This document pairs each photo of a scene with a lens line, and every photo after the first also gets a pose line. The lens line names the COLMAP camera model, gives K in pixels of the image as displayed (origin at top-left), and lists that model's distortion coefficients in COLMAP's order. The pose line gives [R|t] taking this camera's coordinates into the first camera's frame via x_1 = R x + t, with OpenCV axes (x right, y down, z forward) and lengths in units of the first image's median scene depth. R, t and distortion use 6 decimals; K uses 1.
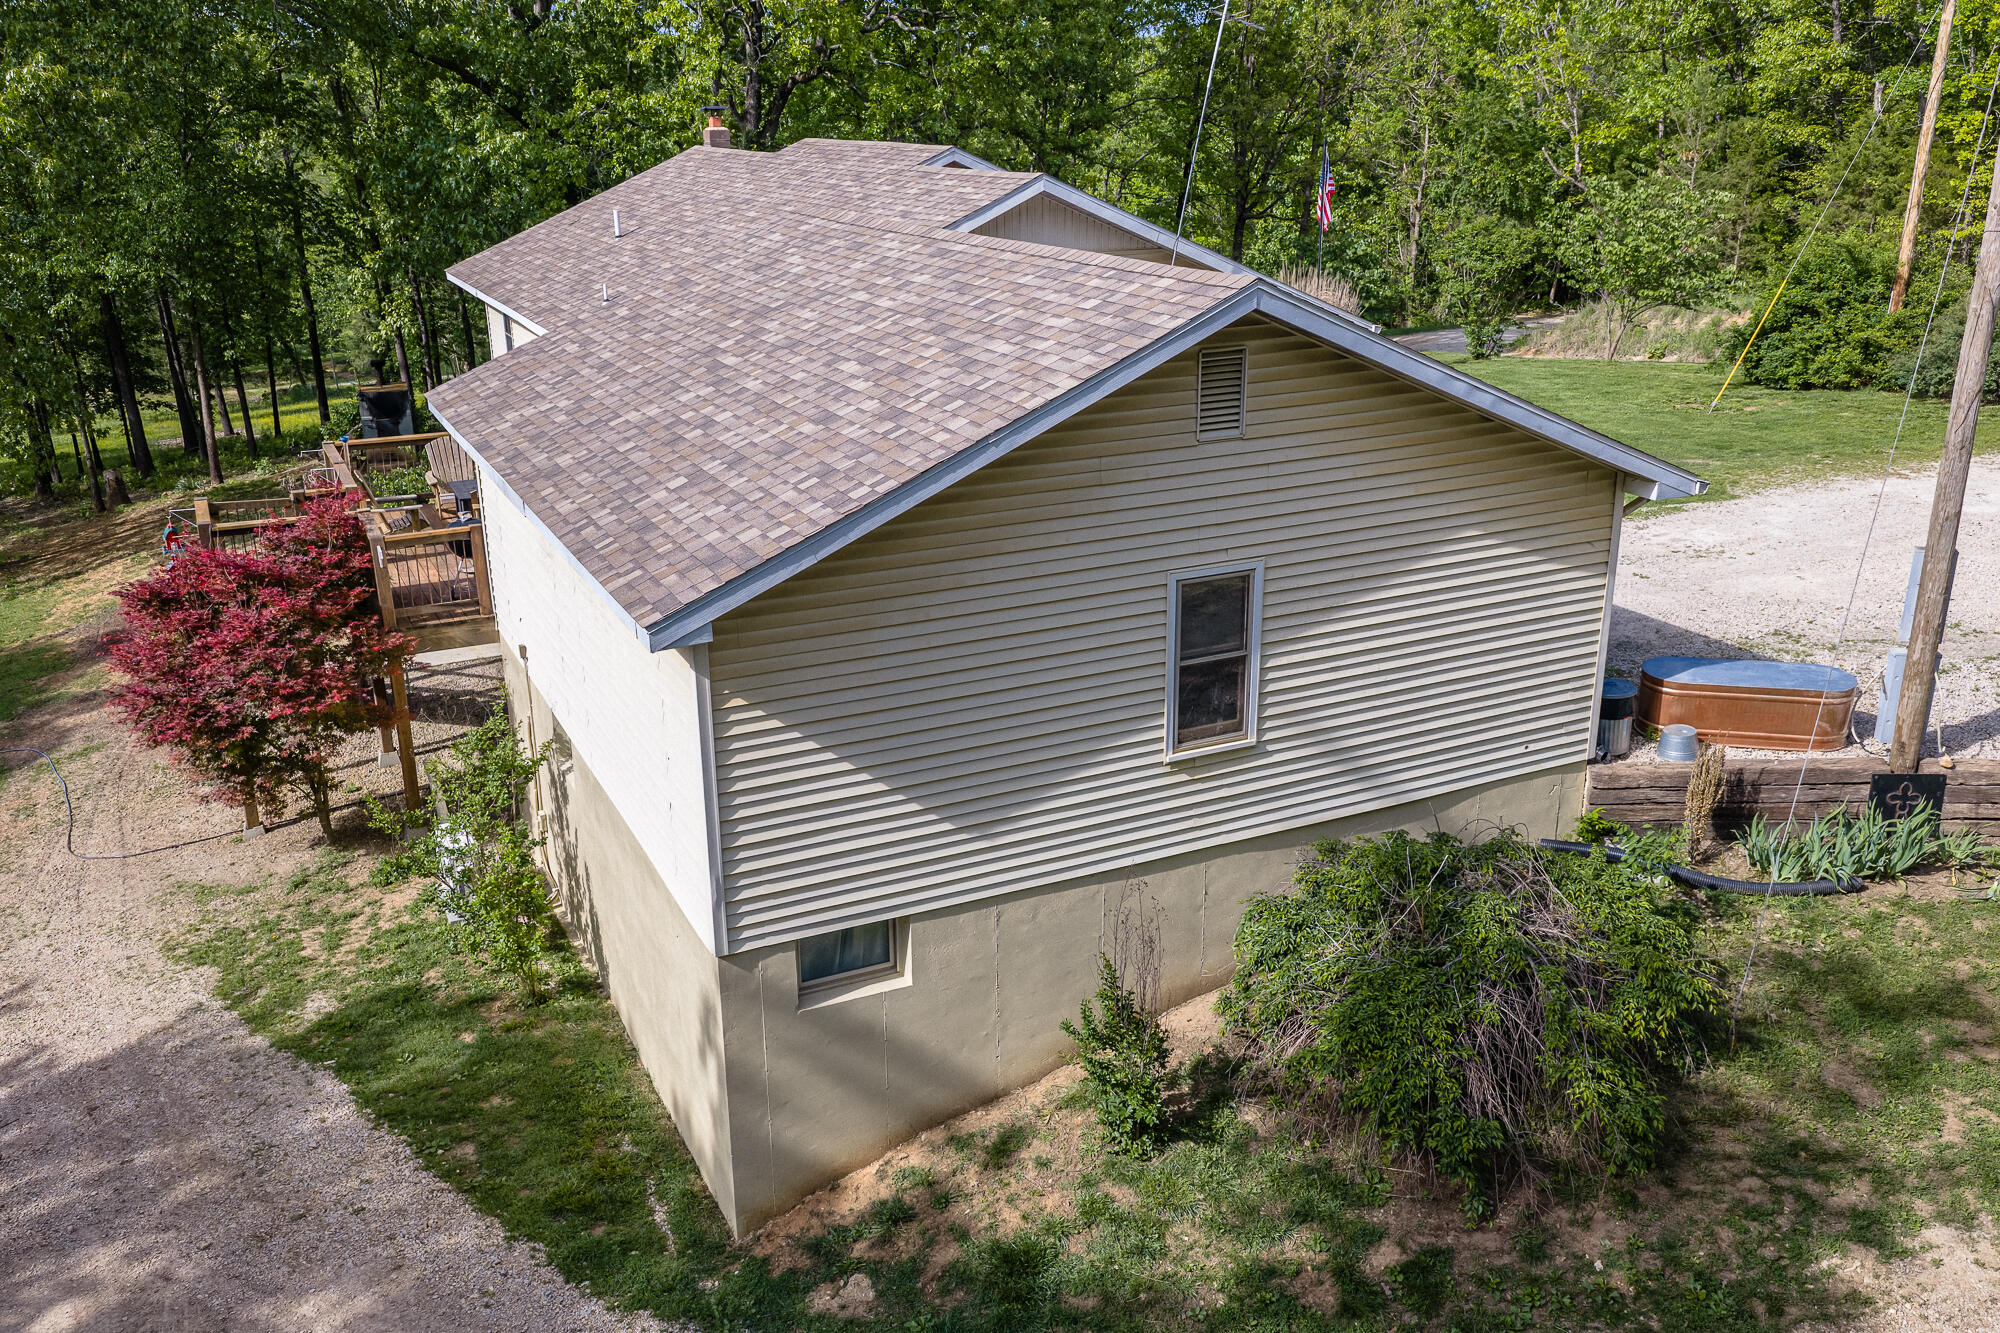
lens RADIAL K [[1664.0, 0, 992.7], [0, 1664.0, 664.3], [0, 0, 1]] dist [0.027676, -0.007426]
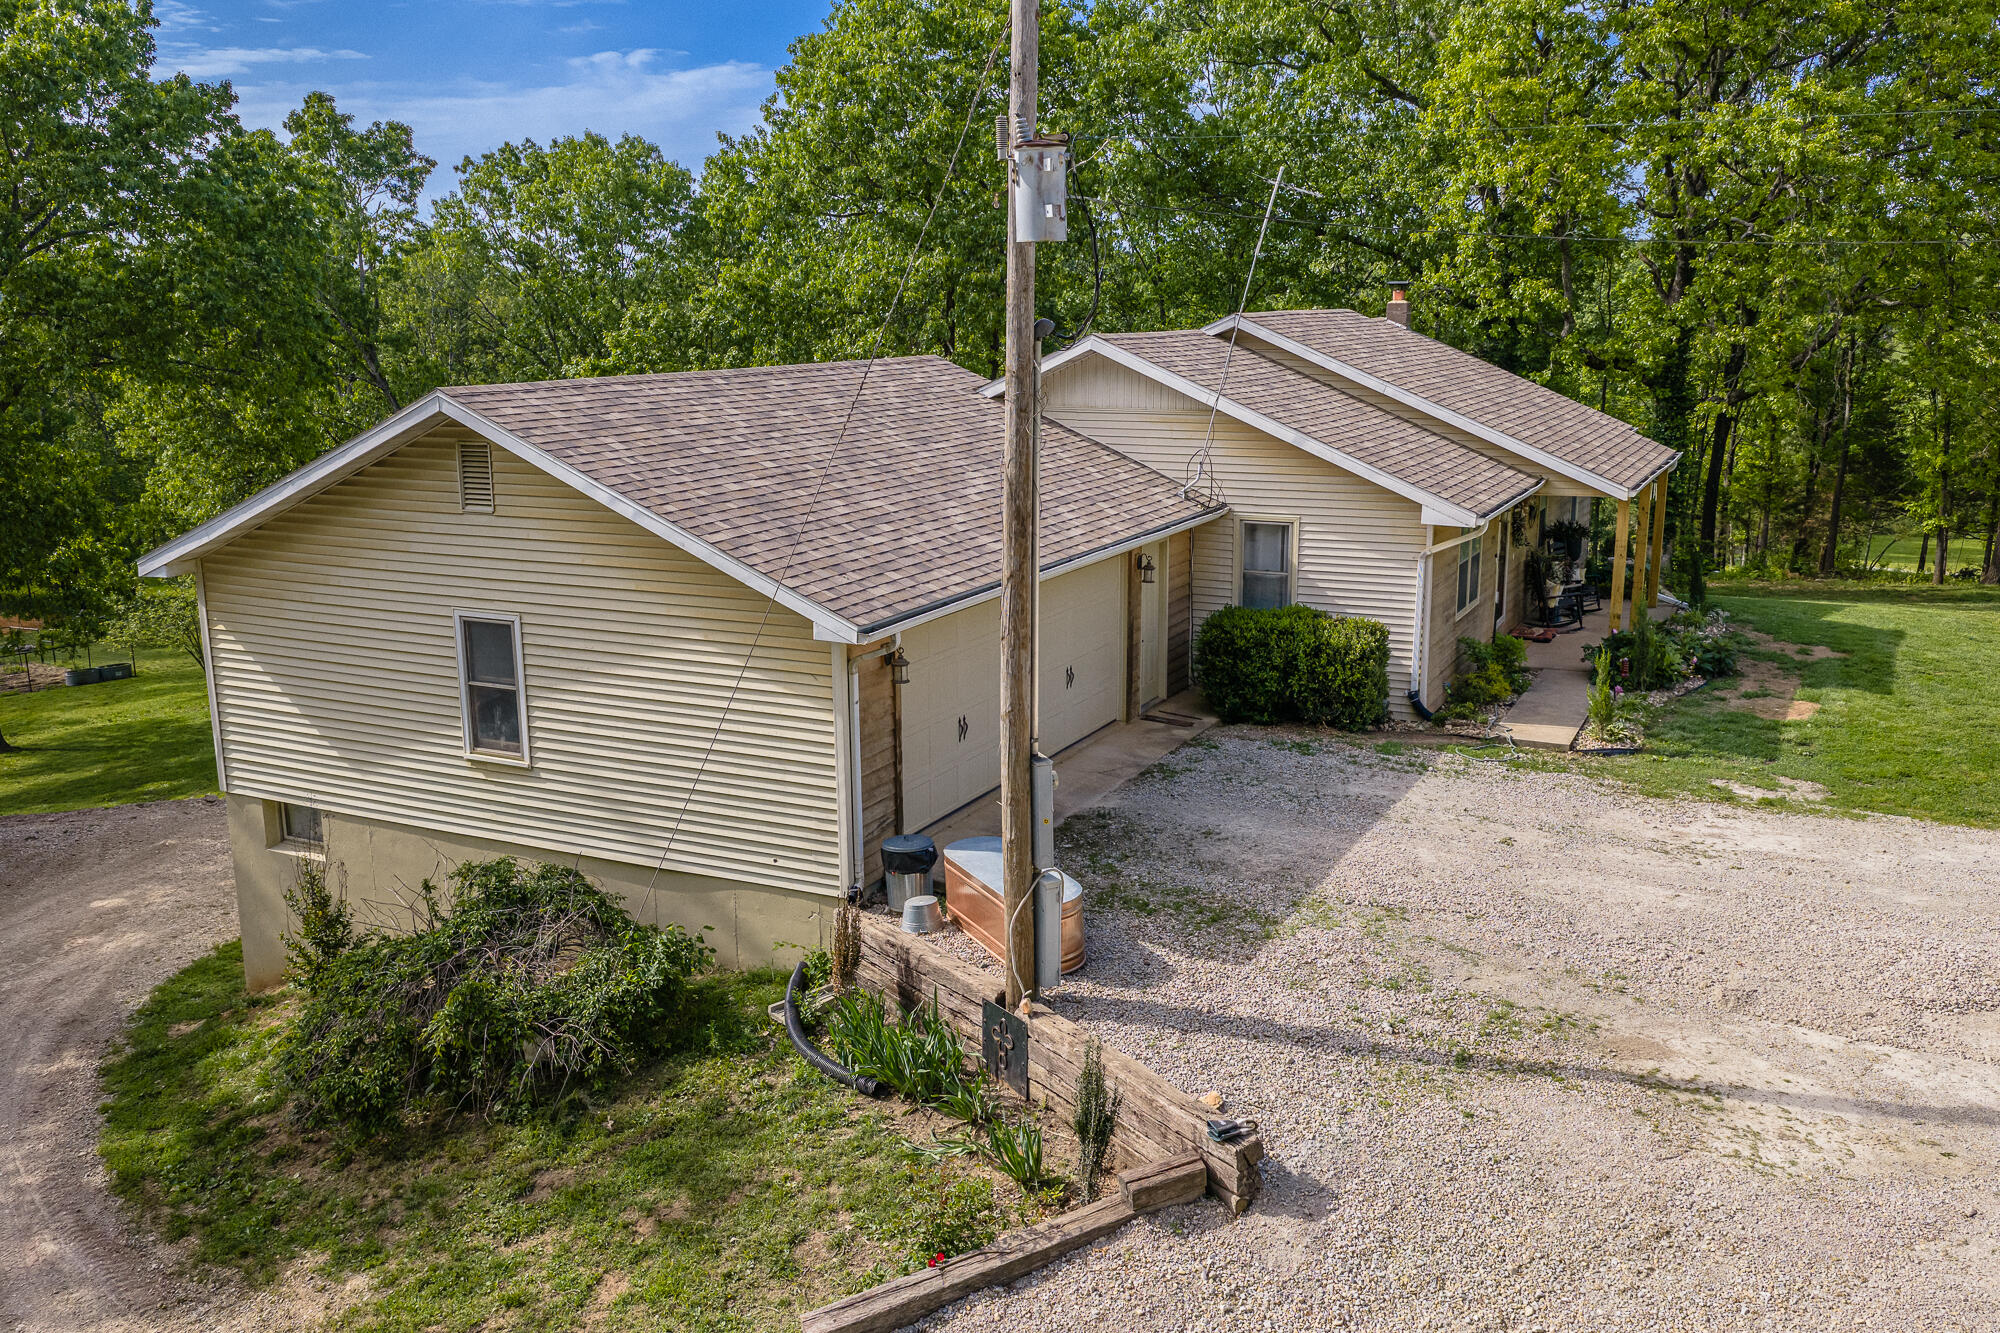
lens RADIAL K [[1664.0, 0, 1013.2], [0, 1664.0, 659.4], [0, 0, 1]] dist [0.027676, -0.007426]
pose [[0.616815, 0.172417, -0.767992, 1.323220], [-0.253956, 0.967126, 0.013158, -0.137605], [0.745014, 0.186921, 0.640324, 0.465110]]
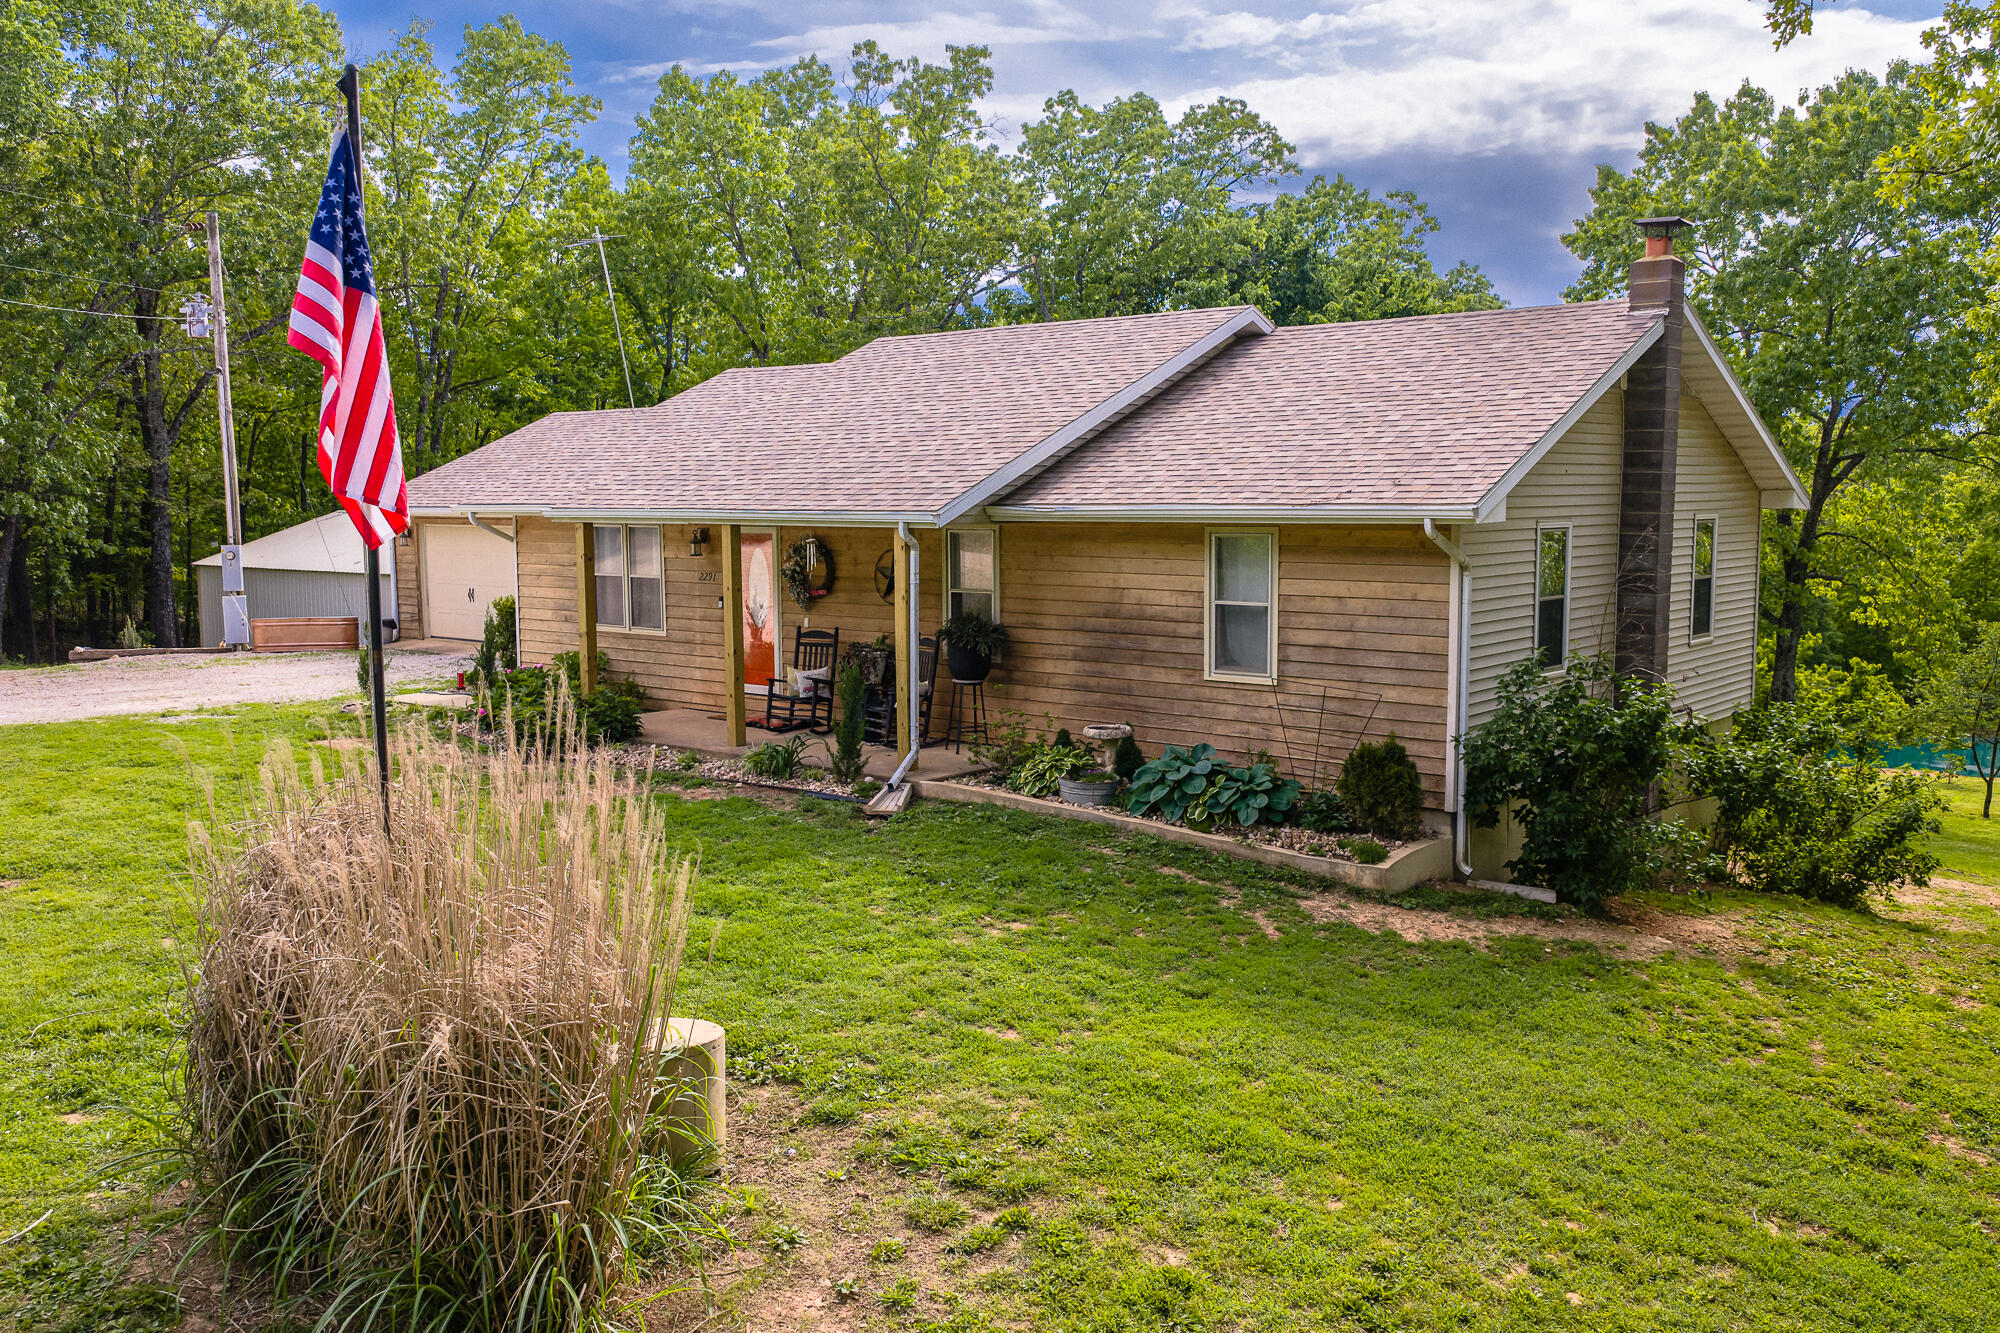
lens RADIAL K [[1664.0, 0, 996.1], [0, 1664.0, 657.9], [0, 0, 1]] dist [0.027676, -0.007426]
pose [[-0.906854, 0.060148, -0.417132, 0.629684], [-0.119748, 0.912195, 0.391868, -0.967307], [0.404076, 0.405317, -0.820025, 3.484088]]
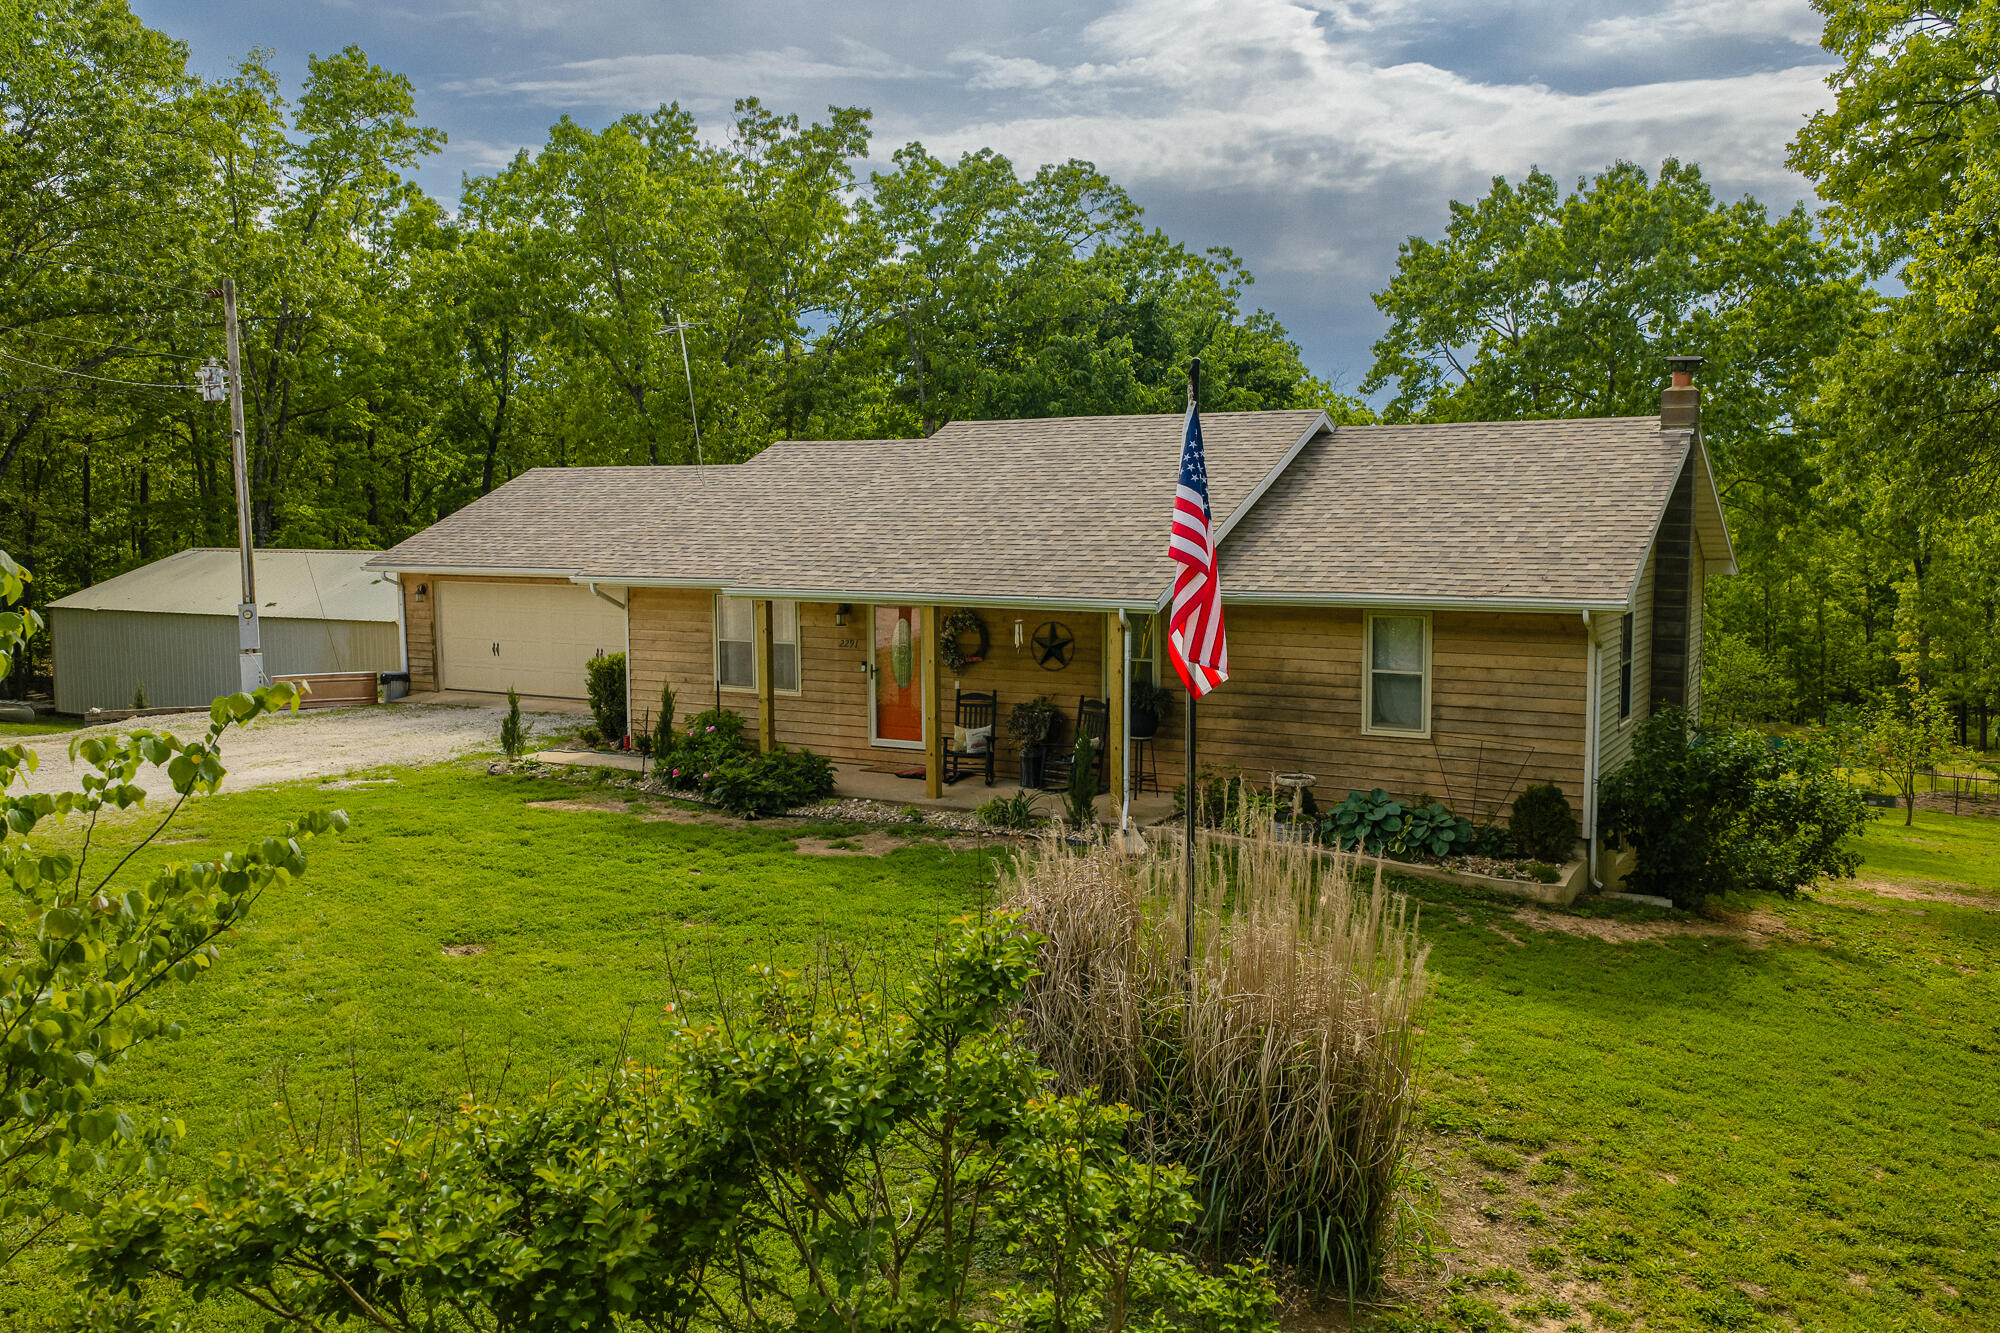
lens RADIAL K [[1664.0, 0, 998.1], [0, 1664.0, 657.8], [0, 0, 1]] dist [0.027676, -0.007426]
pose [[-0.817743, 0.072957, -0.570940, 1.100548], [-0.170959, 0.916383, 0.361960, -1.038419], [0.549608, 0.393598, -0.736894, 3.438676]]
